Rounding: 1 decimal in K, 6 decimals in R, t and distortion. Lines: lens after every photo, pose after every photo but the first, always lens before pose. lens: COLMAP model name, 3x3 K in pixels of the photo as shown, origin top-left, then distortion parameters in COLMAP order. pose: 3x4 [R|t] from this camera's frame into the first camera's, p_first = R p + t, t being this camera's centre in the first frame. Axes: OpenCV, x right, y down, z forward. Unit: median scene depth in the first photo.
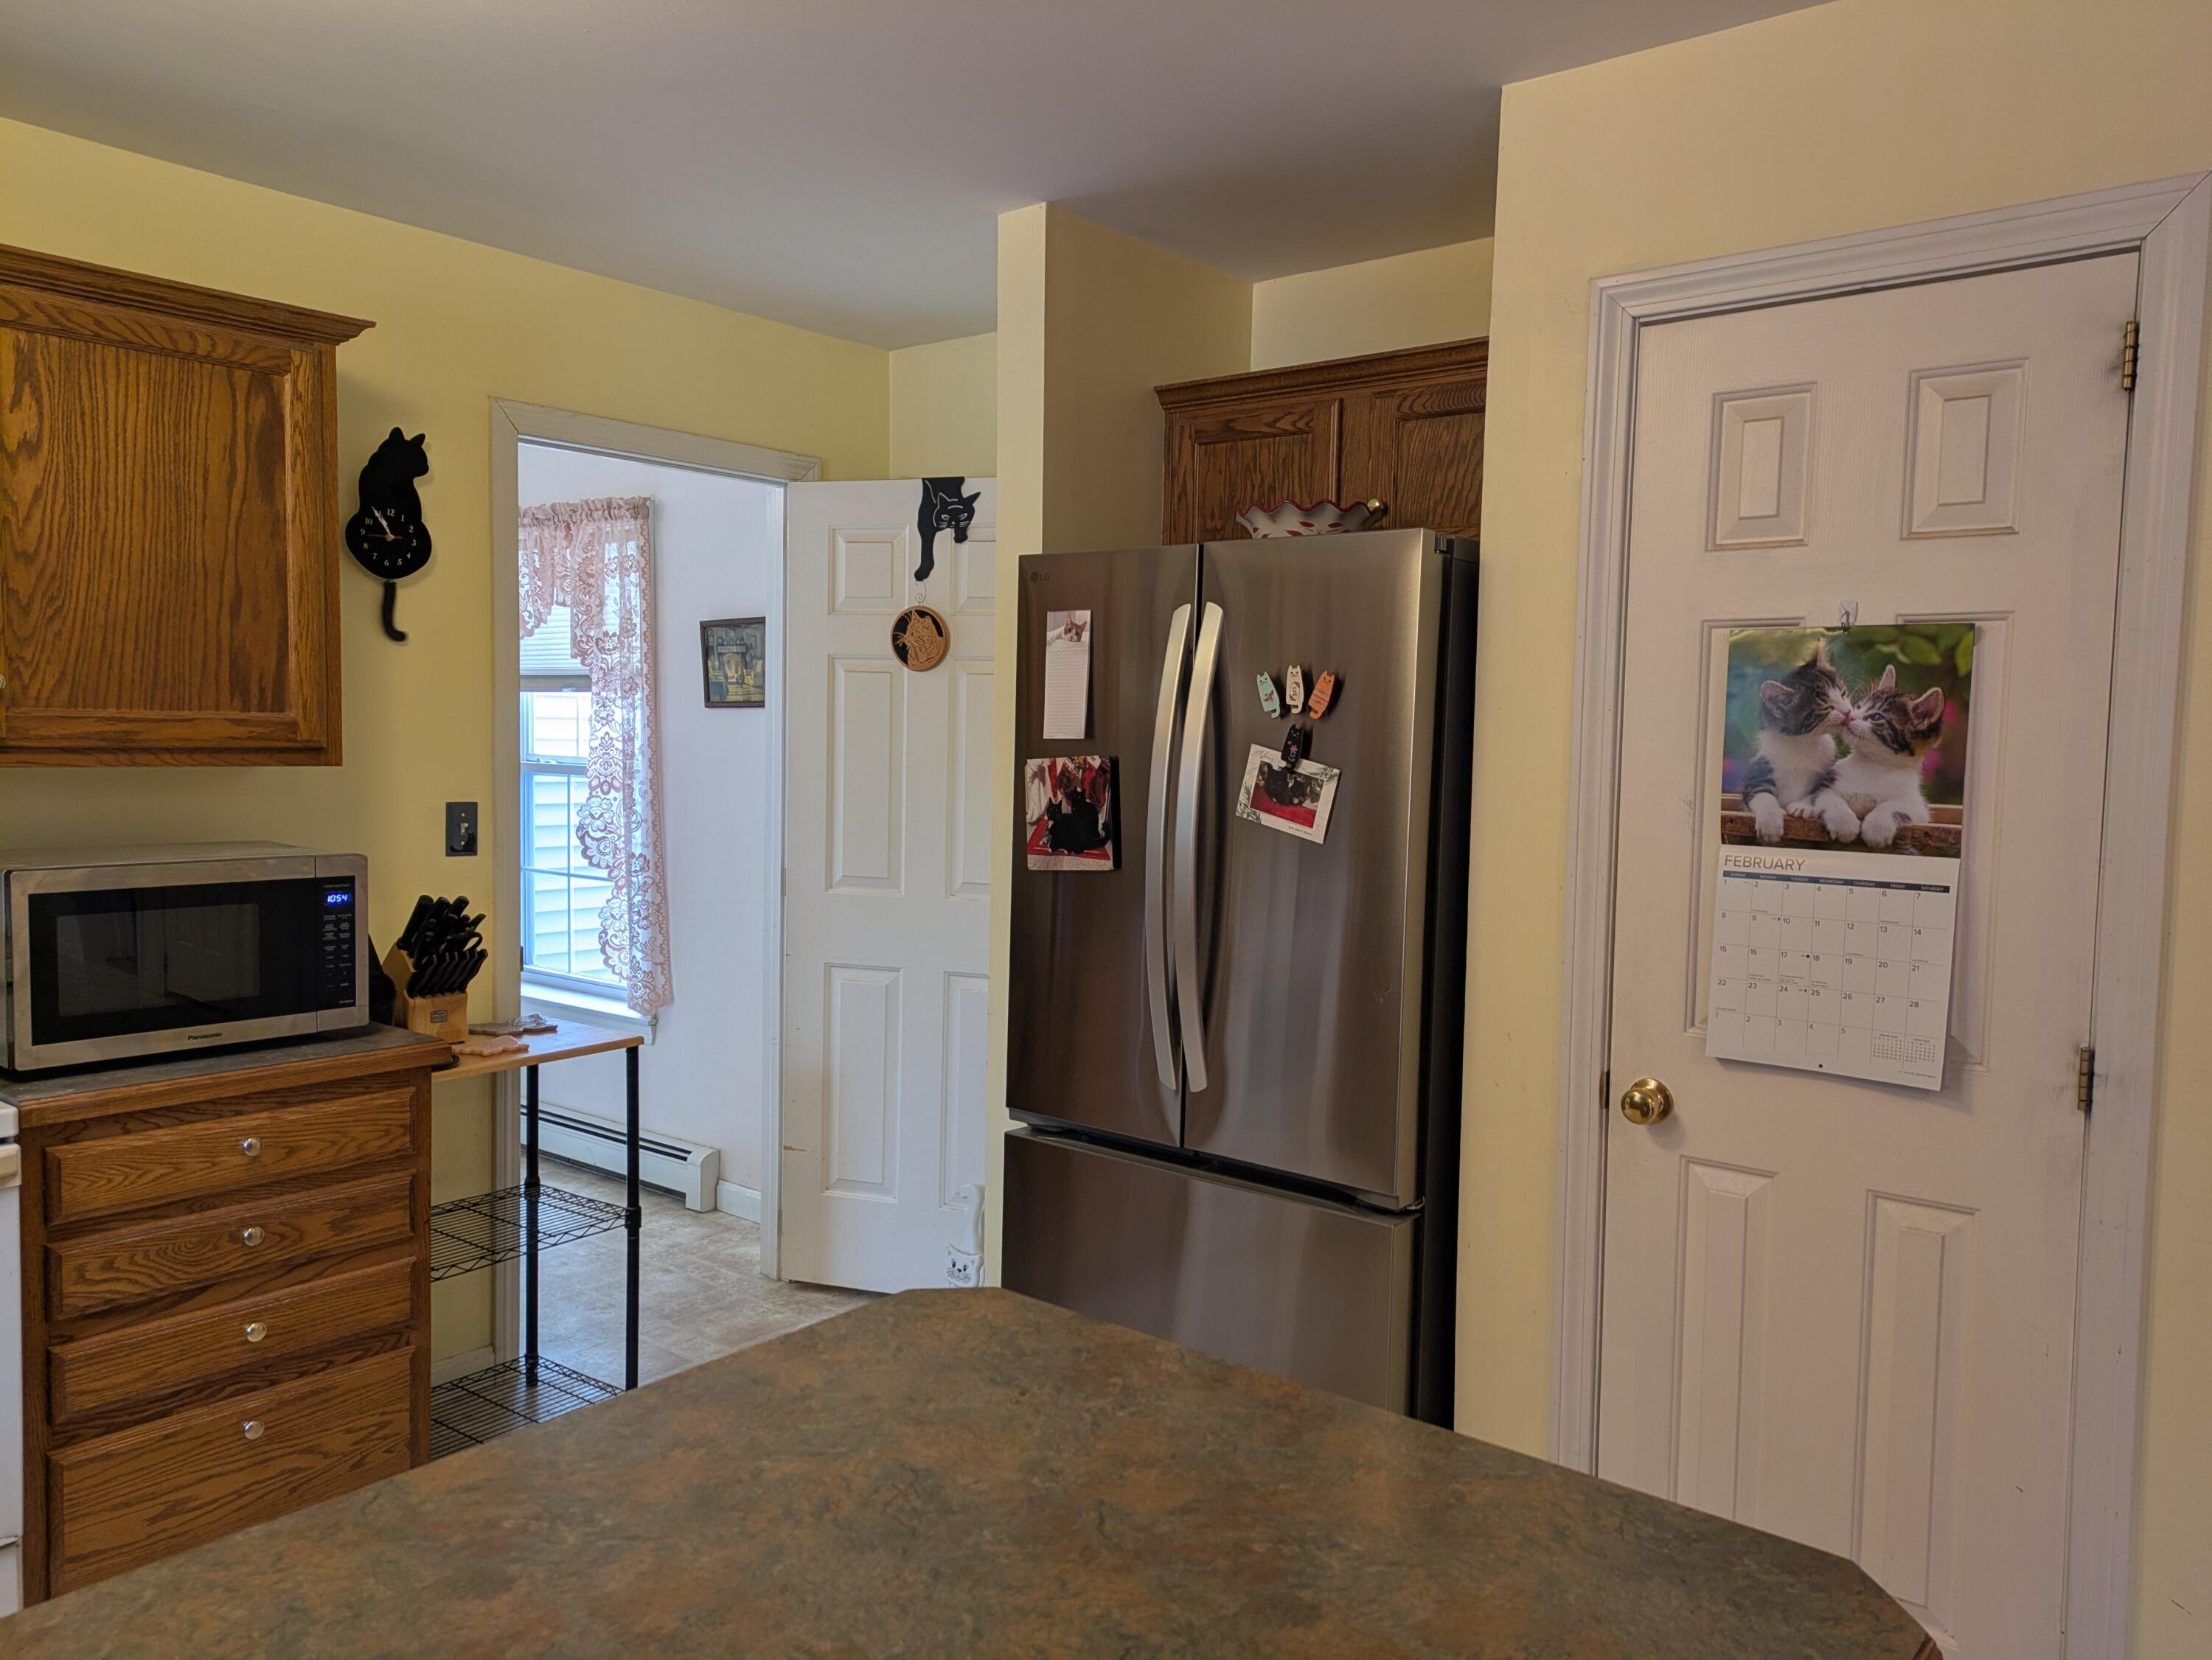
lens RADIAL K [[1618.1, 0, 1105.1], [0, 1618.1, 833.2], [0, 0, 1]] dist [0.046195, -0.020935]
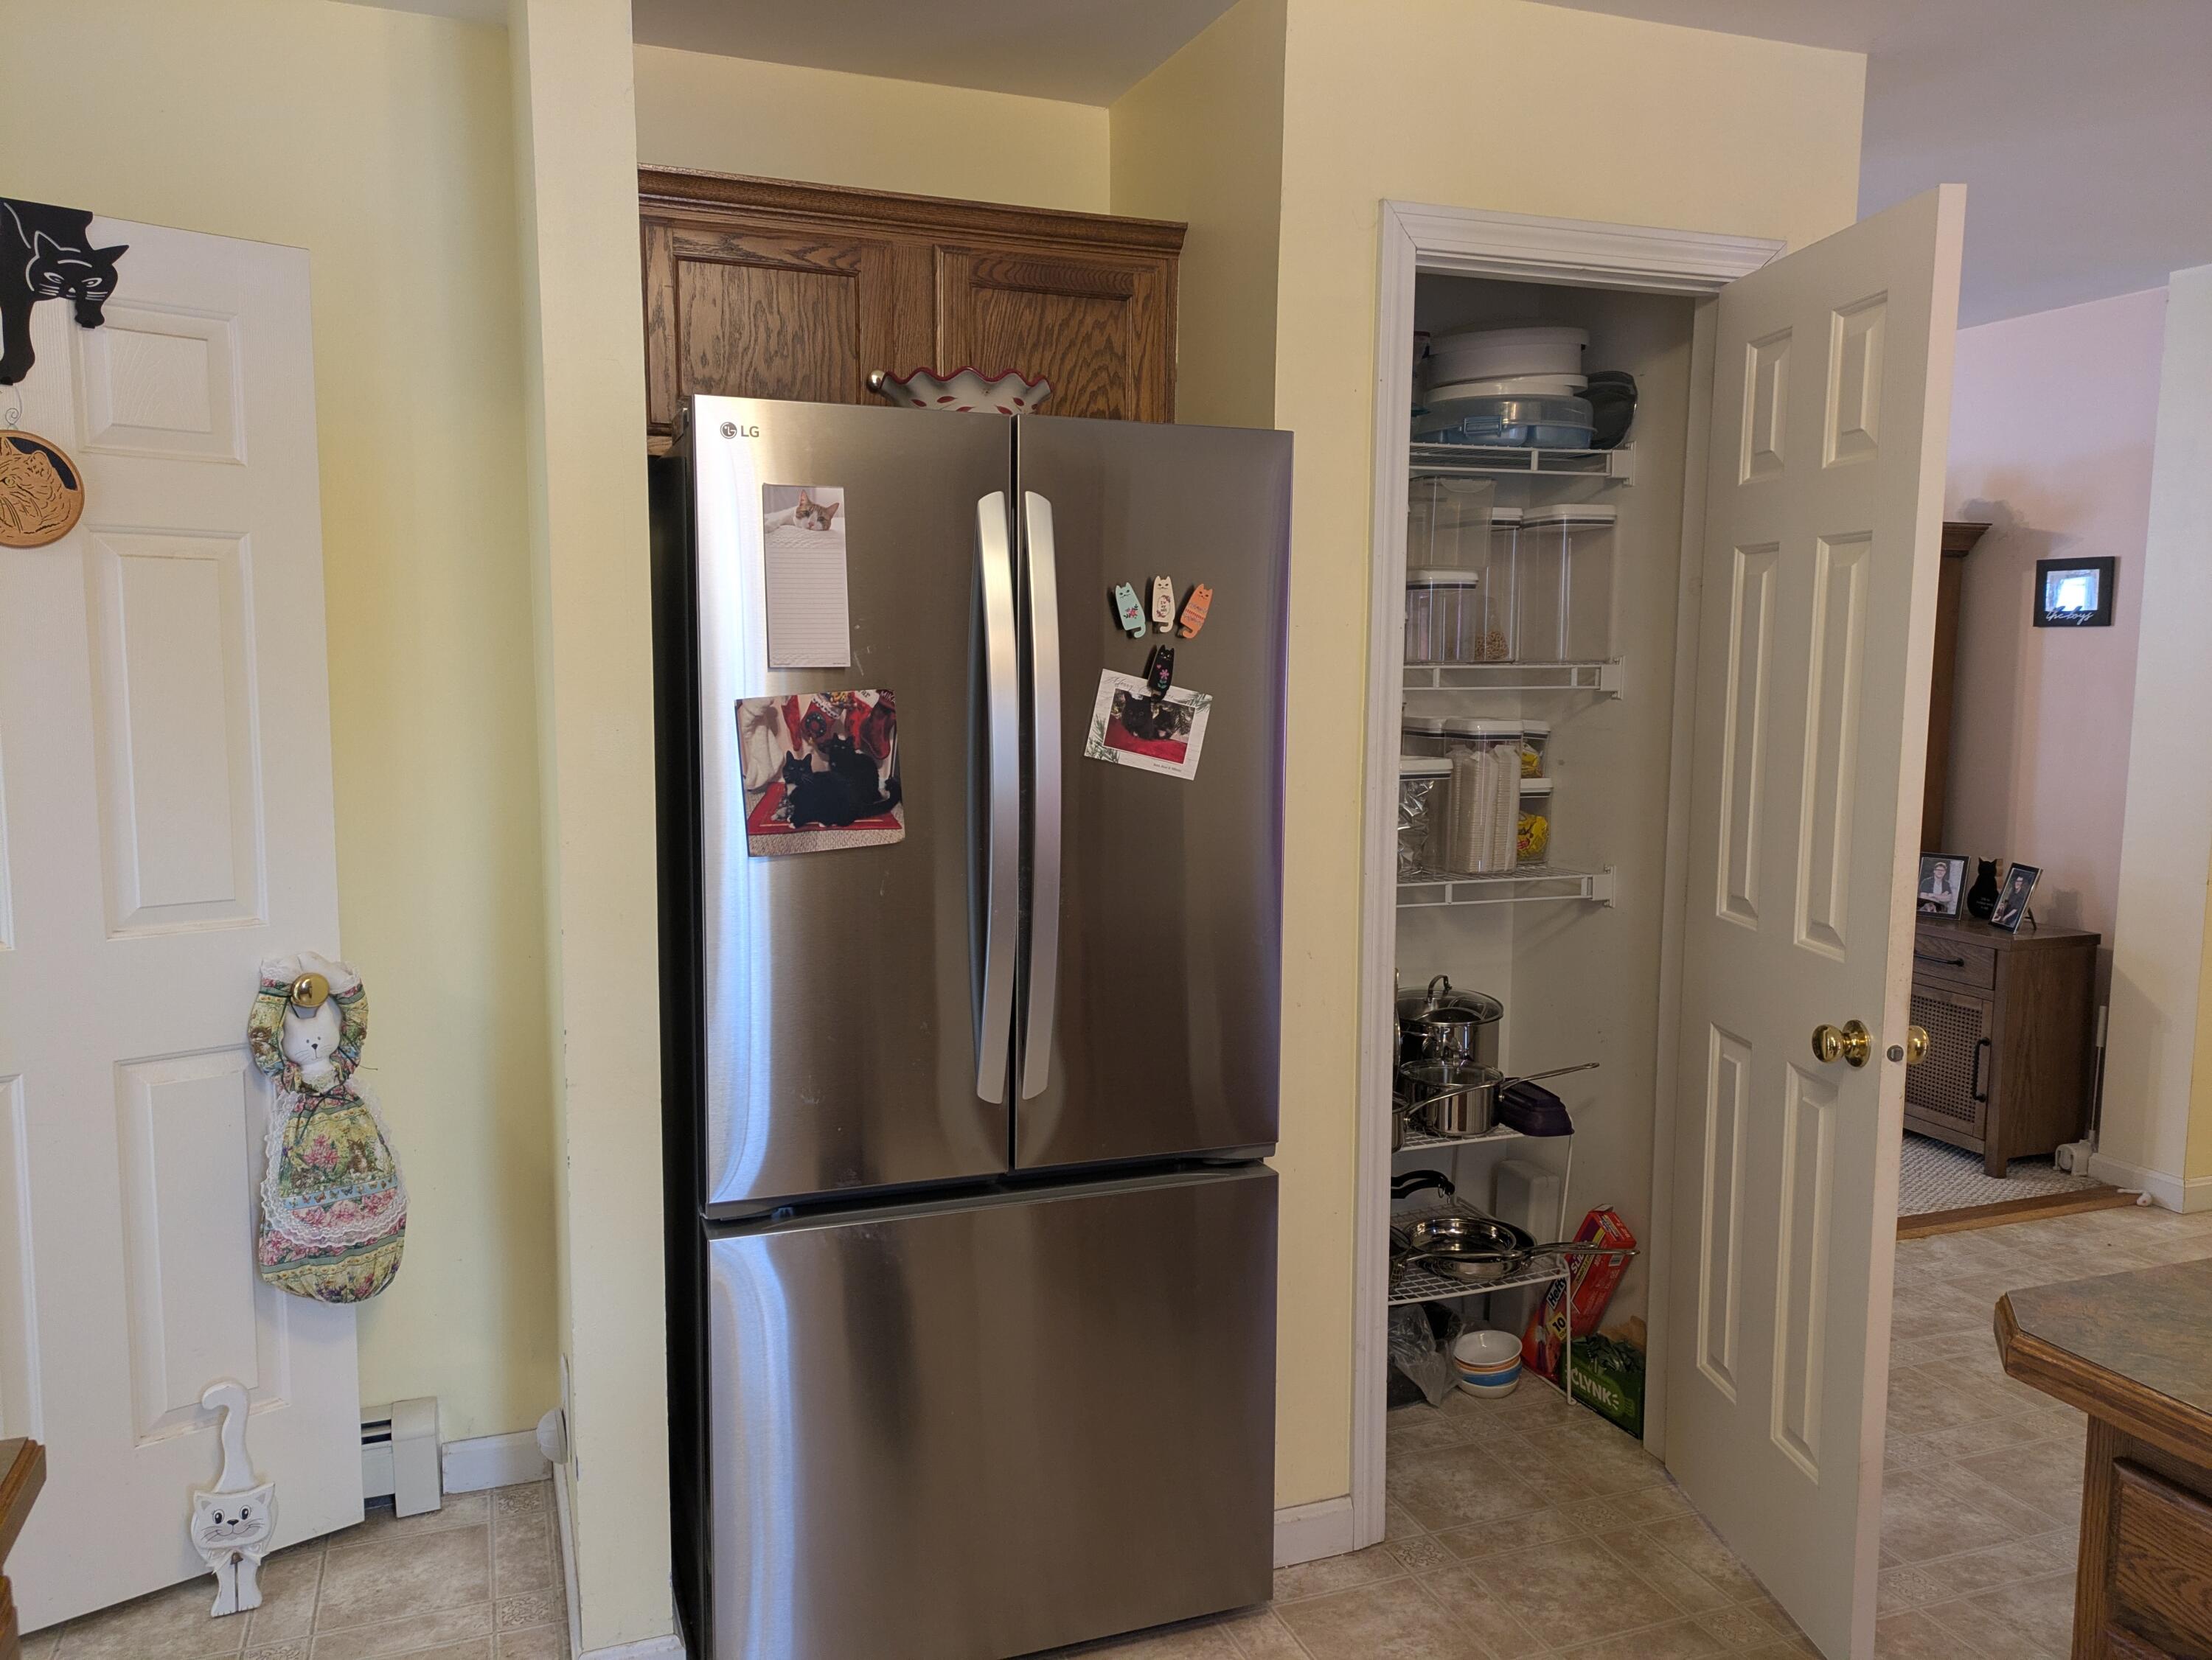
lens RADIAL K [[1618.1, 0, 1103.5], [0, 1618.1, 826.6], [0, 0, 1]] dist [0.046195, -0.020935]
pose [[0.509889, -0.109740, 0.853212, -0.586076], [0.059032, 0.993955, 0.092565, -0.048075], [-0.858213, 0.003169, 0.513285, 0.533538]]
